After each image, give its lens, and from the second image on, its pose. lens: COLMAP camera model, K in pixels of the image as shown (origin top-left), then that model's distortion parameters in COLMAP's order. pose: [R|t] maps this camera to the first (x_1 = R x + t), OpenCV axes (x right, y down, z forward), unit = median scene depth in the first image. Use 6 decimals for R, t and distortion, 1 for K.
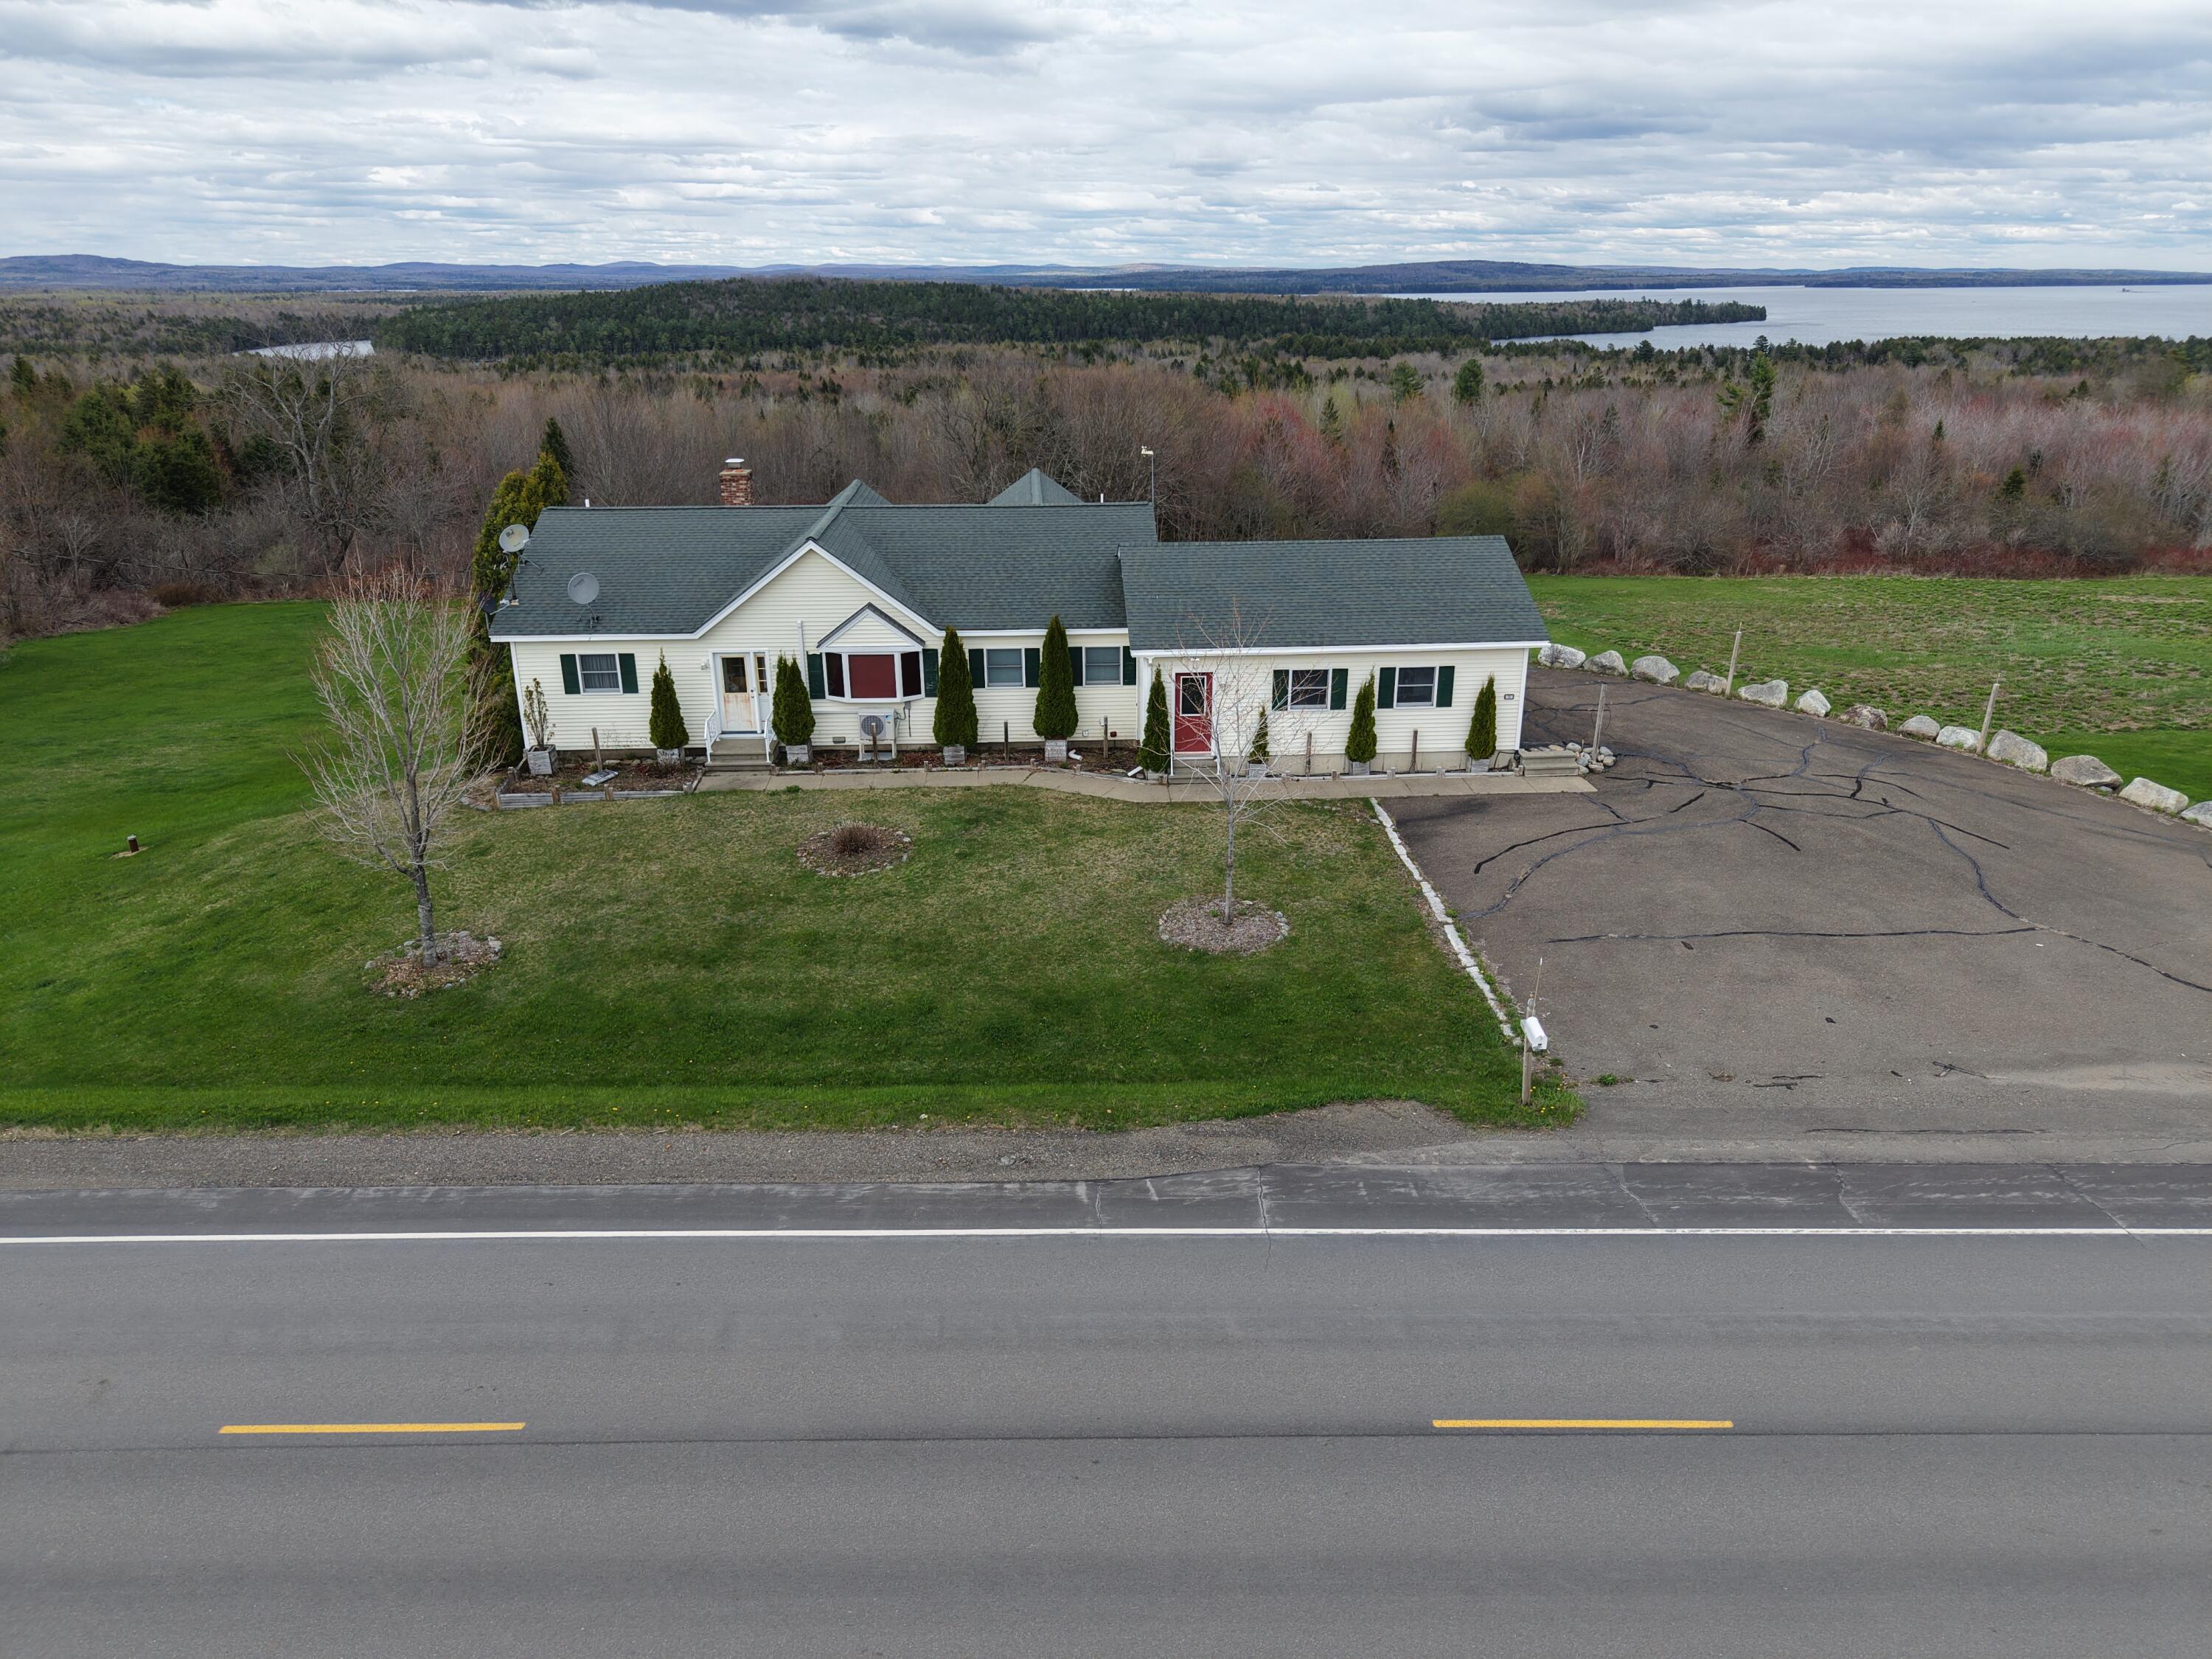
lens RADIAL K [[1525.0, 0, 1106.4], [0, 1525.0, 842.1], [0, 0, 1]] dist [0.011510, -0.010880]
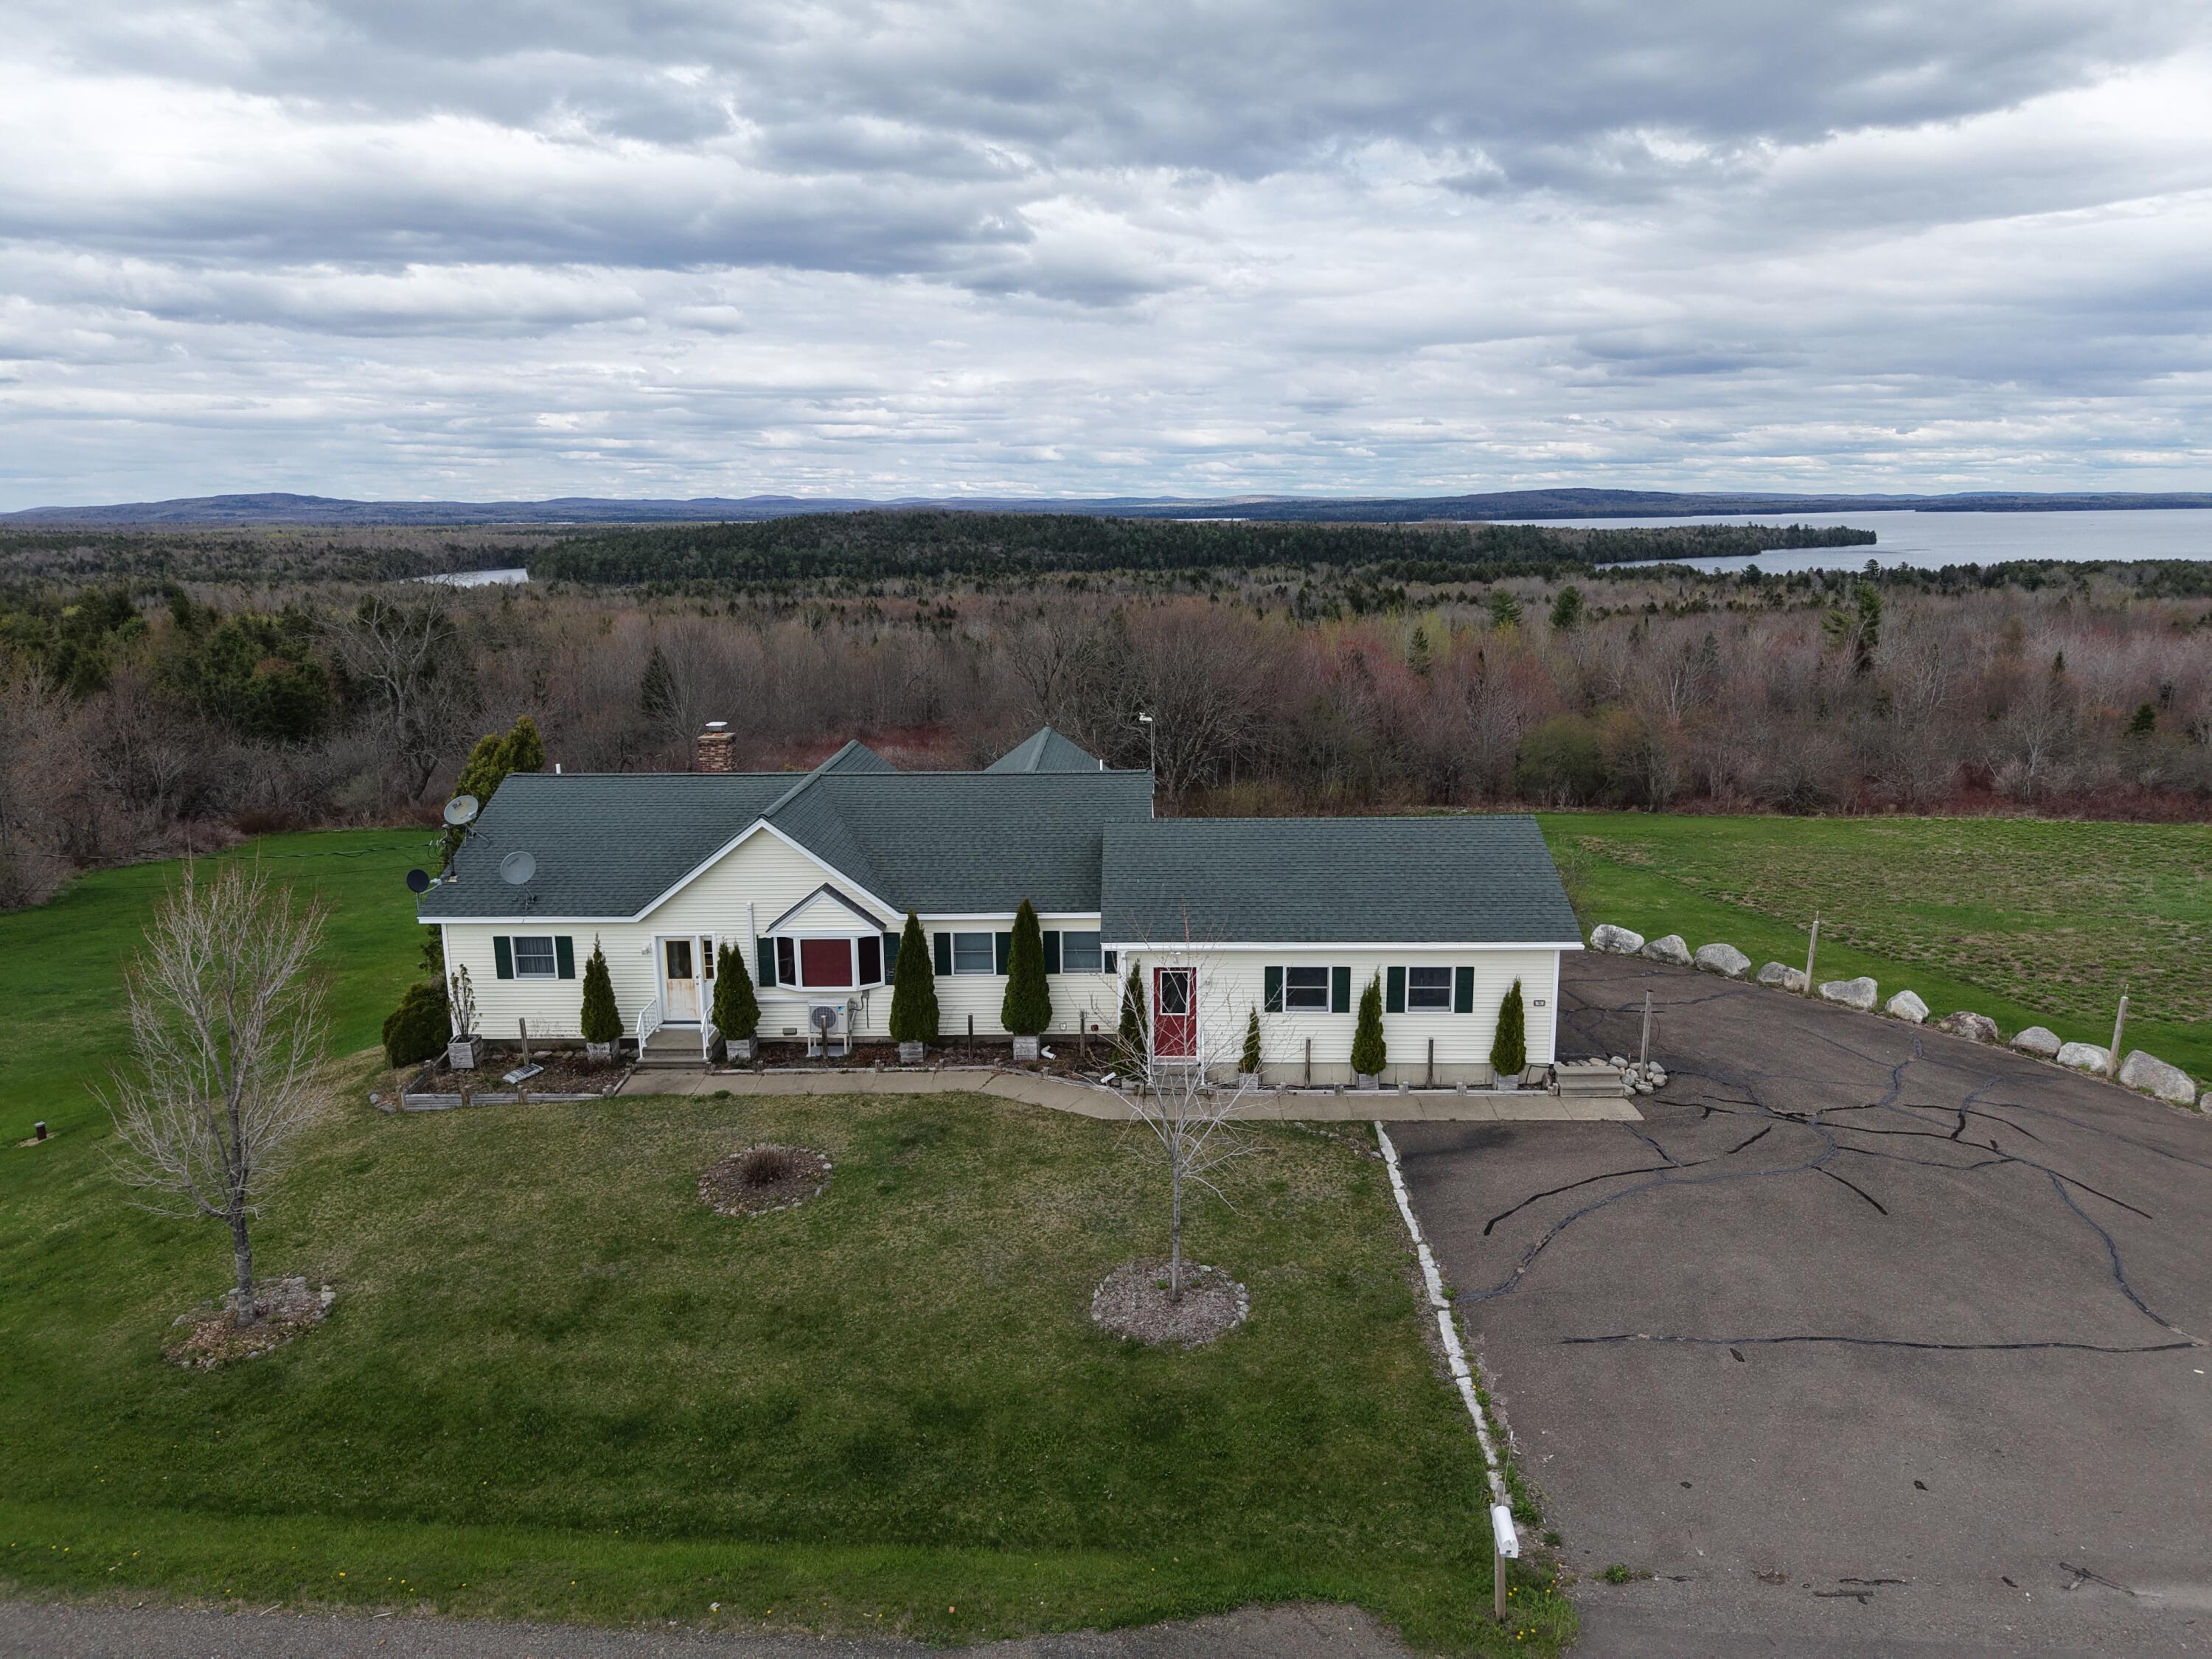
lens RADIAL K [[1525.0, 0, 1106.4], [0, 1525.0, 842.1], [0, 0, 1]] dist [0.011510, -0.010880]
pose [[0.997378, 0.008960, -0.071809, 0.080336], [-0.018745, 0.990423, -0.136784, -0.062850], [0.069896, 0.137772, 0.987995, 0.113585]]
